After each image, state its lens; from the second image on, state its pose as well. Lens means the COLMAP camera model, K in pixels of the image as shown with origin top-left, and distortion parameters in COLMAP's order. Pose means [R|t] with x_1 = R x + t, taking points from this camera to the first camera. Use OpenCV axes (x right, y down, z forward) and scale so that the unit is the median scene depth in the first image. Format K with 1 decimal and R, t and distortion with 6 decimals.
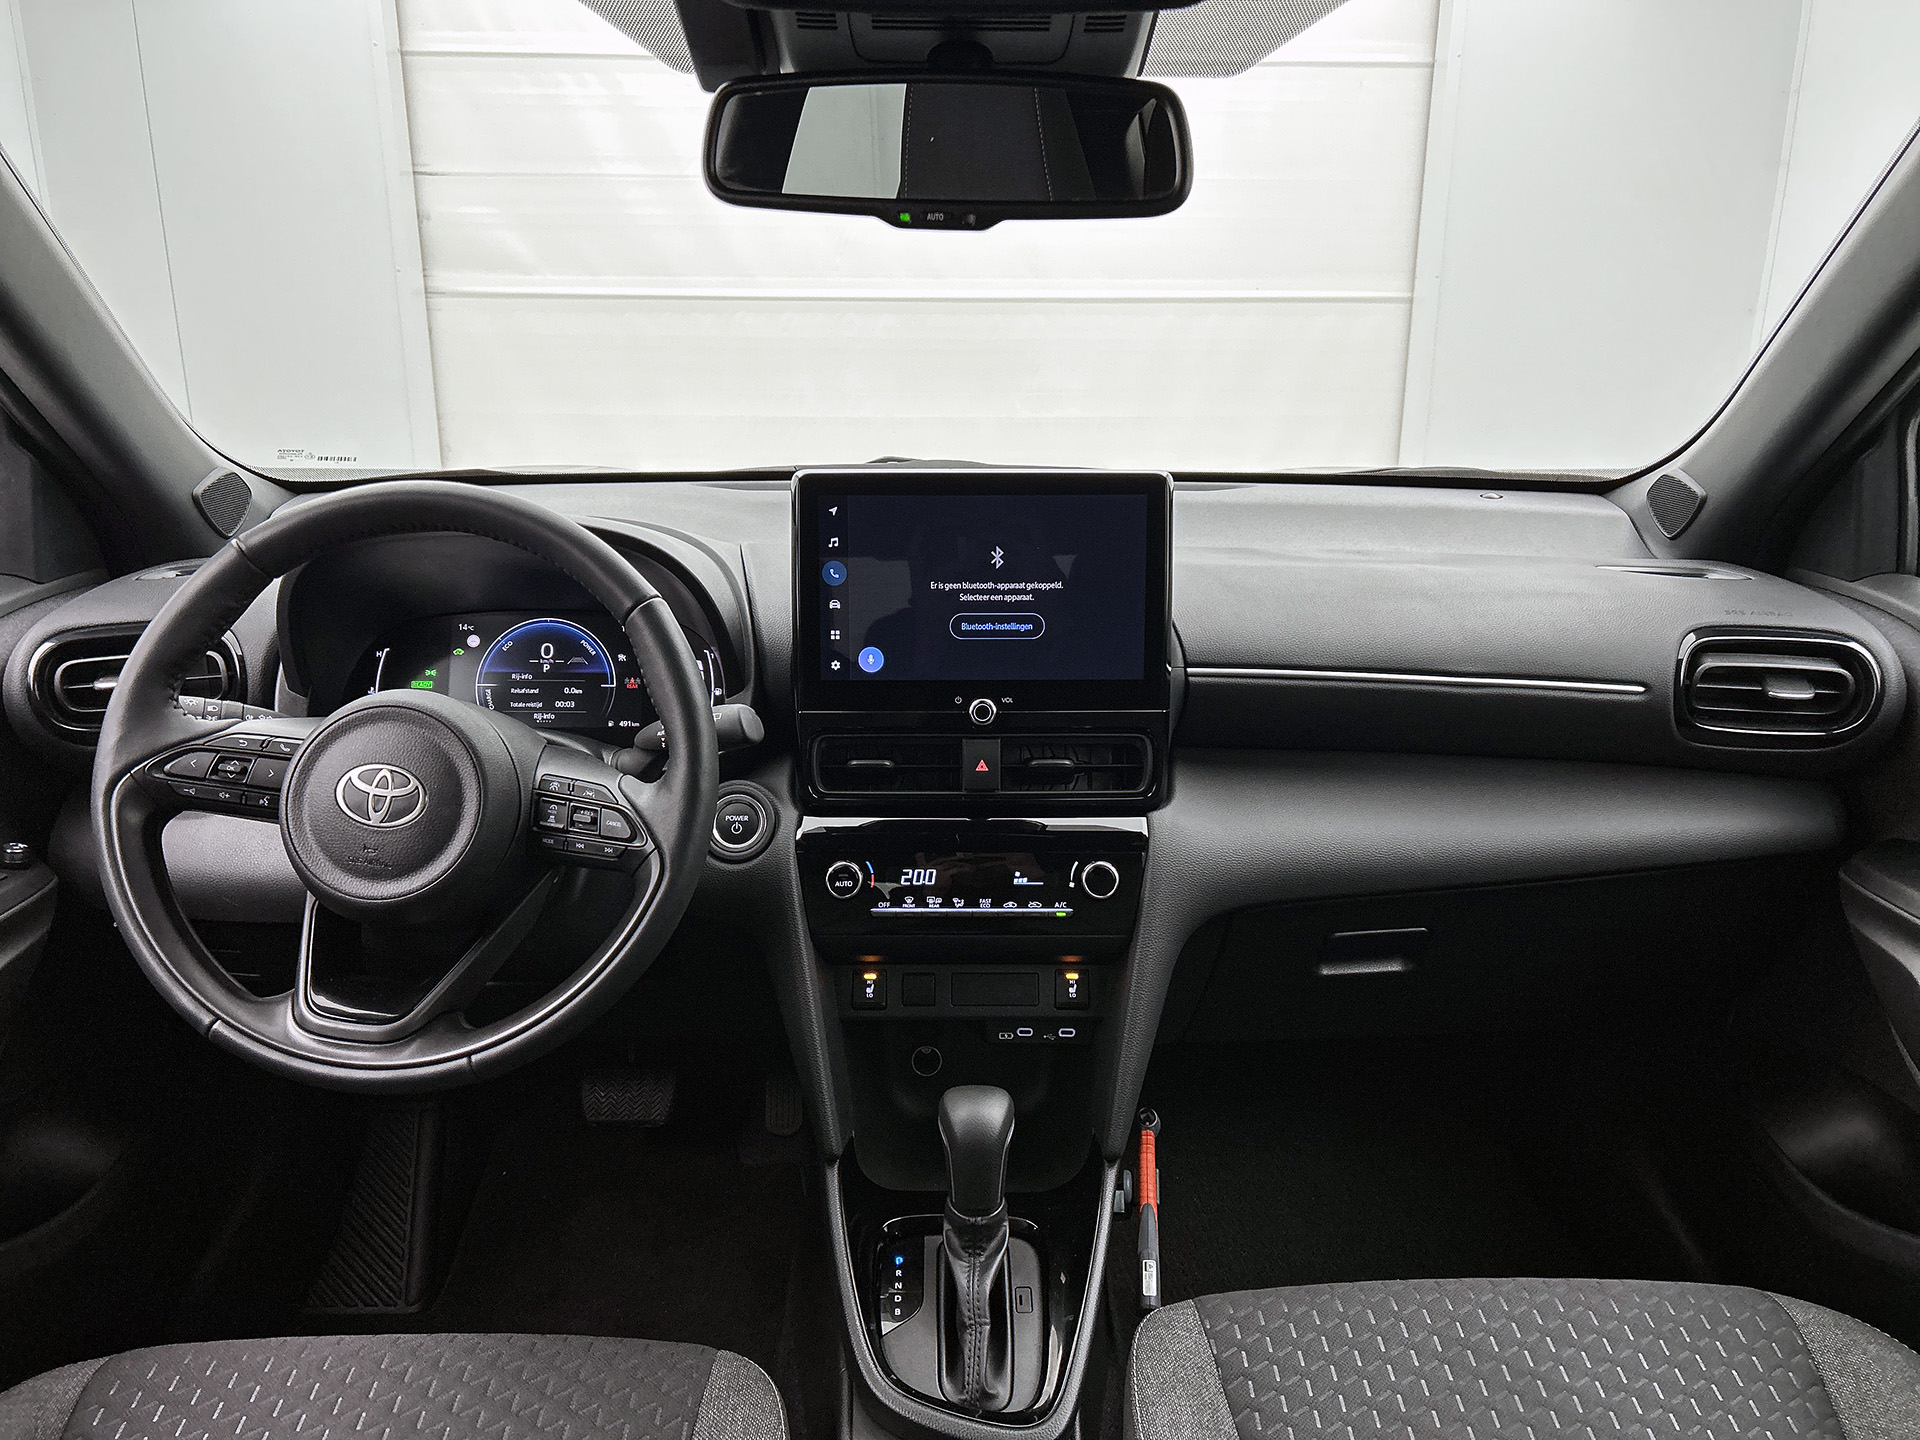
lens RADIAL K [[1462.9, 0, 947.4], [0, 1462.9, 712.6], [0, 0, 1]] dist [0.144369, -0.247467]
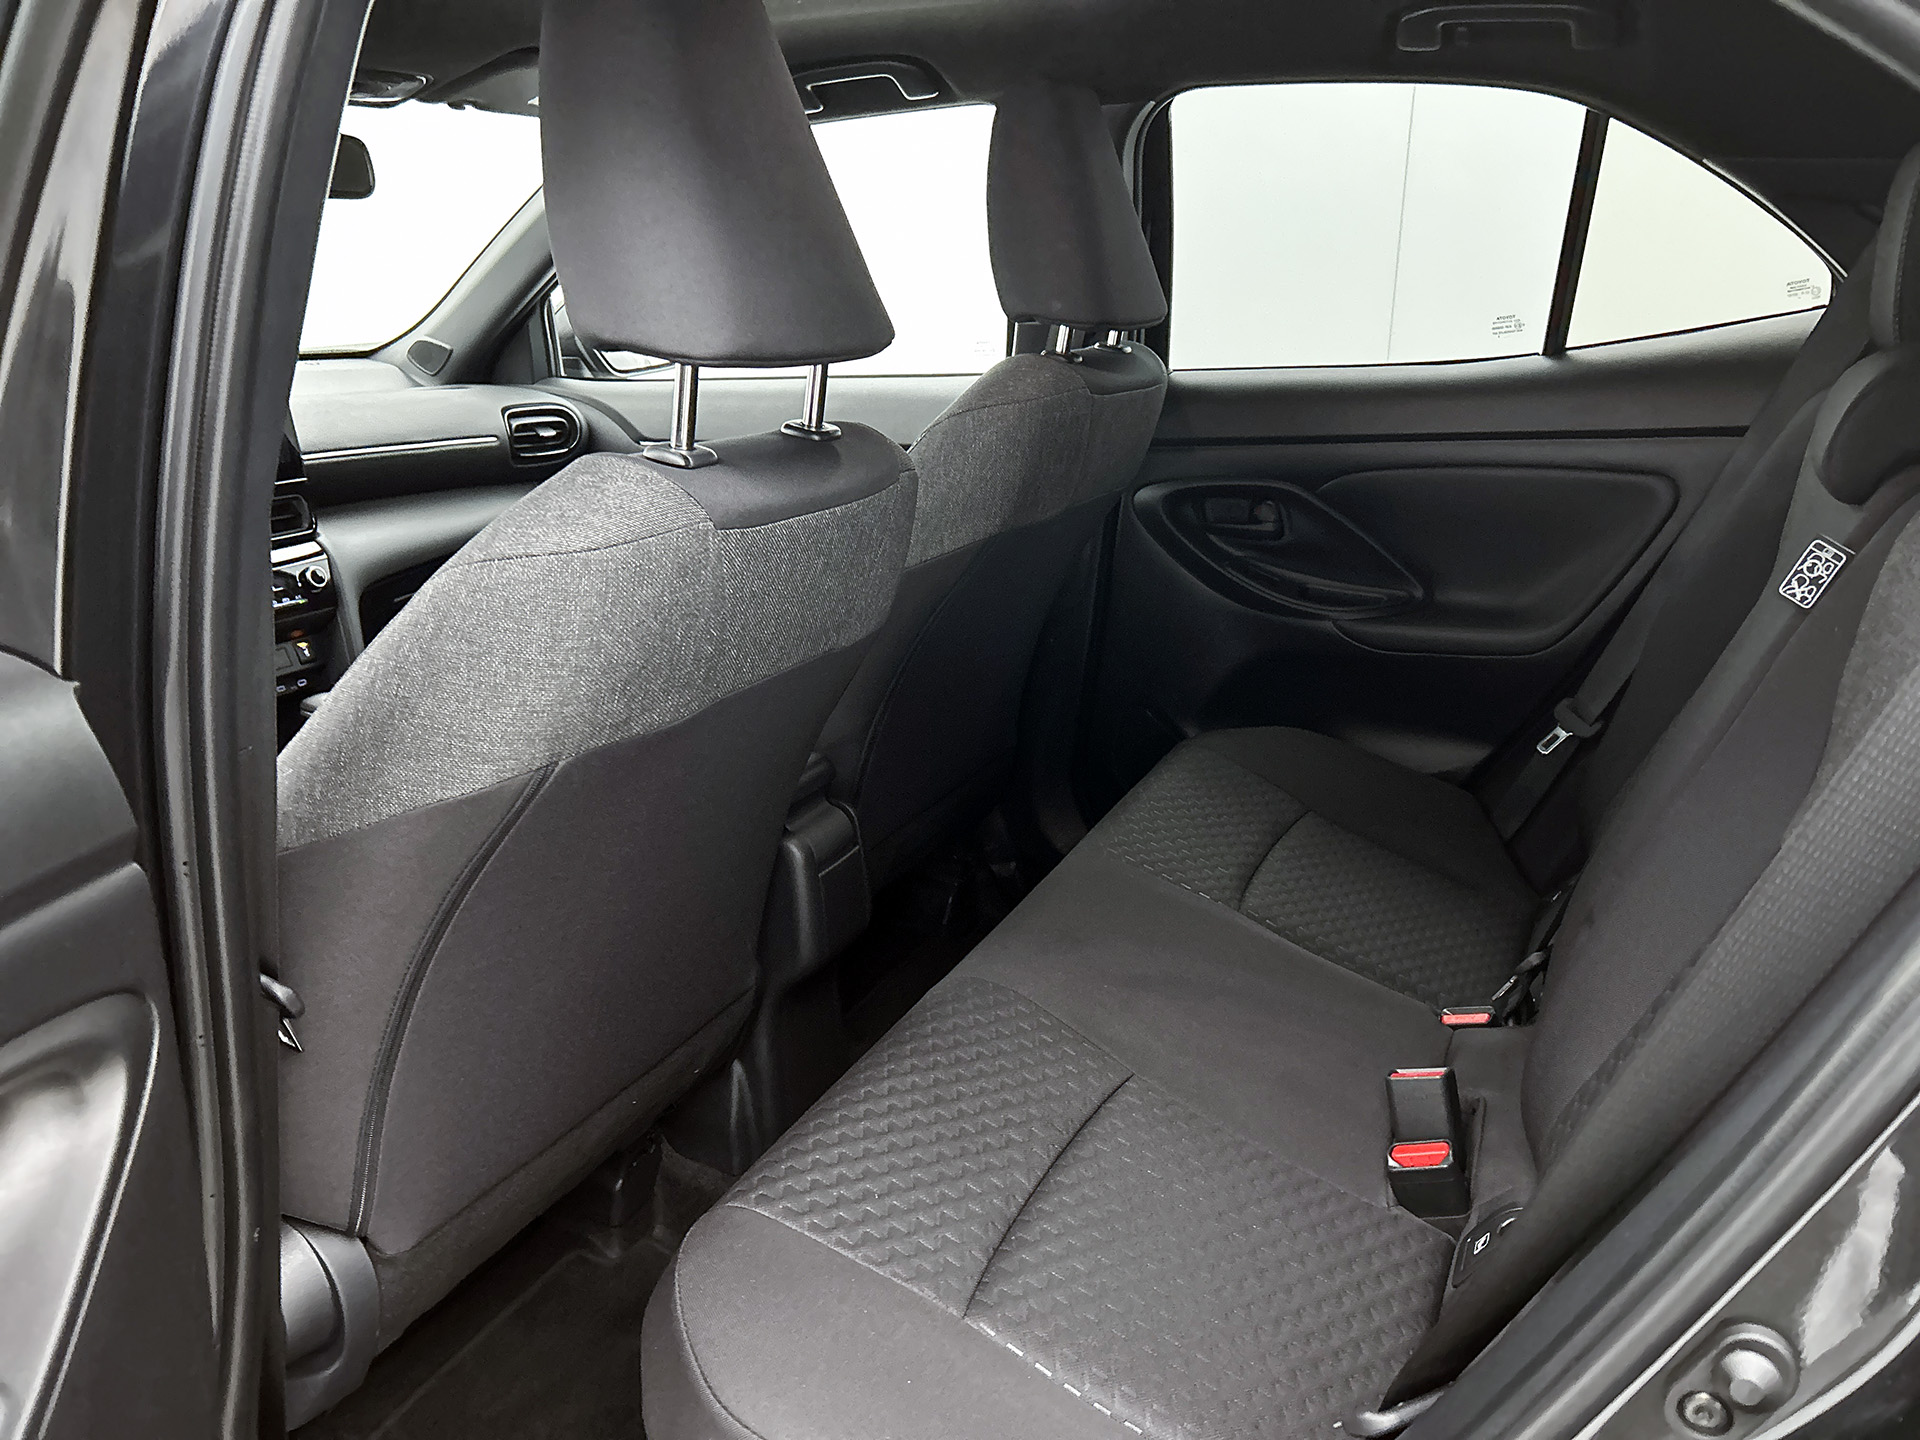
lens RADIAL K [[1462.9, 0, 947.4], [0, 1462.9, 712.6], [0, 0, 1]] dist [0.144369, -0.247467]
pose [[0.455063, -0.267085, 0.849461, -1.064819], [0.240702, 0.955340, 0.171429, 0.141443], [-0.857310, 0.126456, 0.499027, -0.480997]]
